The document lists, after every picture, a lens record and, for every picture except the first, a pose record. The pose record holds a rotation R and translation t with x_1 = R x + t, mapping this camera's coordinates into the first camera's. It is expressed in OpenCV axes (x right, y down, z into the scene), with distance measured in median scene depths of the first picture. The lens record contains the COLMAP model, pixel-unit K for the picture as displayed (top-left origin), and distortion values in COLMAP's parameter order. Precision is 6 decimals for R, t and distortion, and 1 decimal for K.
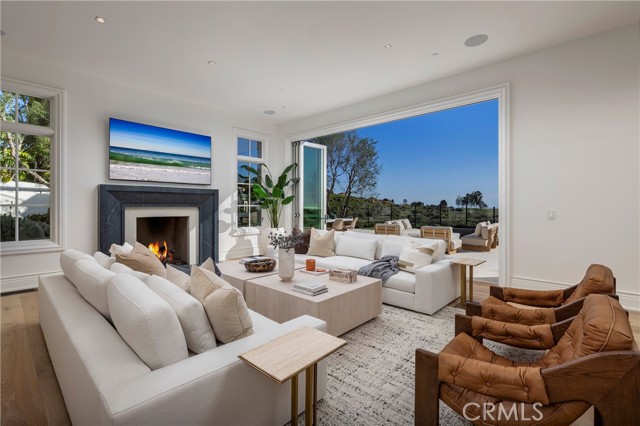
lens RADIAL K [[292.3, 0, 319.6], [0, 292.3, 203.7], [0, 0, 1]] dist [-0.001225, -0.000102]
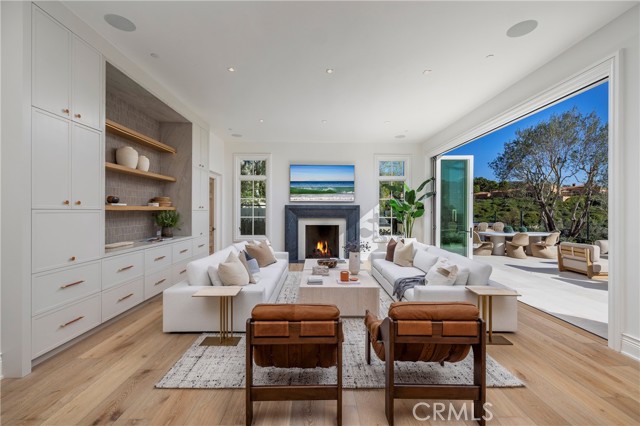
lens RADIAL K [[276.9, 0, 320.0], [0, 276.9, 213.0], [0, 0, 1]] dist [-0.045848, -0.000021]
pose [[0.675557, 0.002067, -0.737305, 0.374121], [0.004397, 0.999967, 0.006832, -0.019307], [0.737294, -0.007857, 0.675526, 0.031191]]
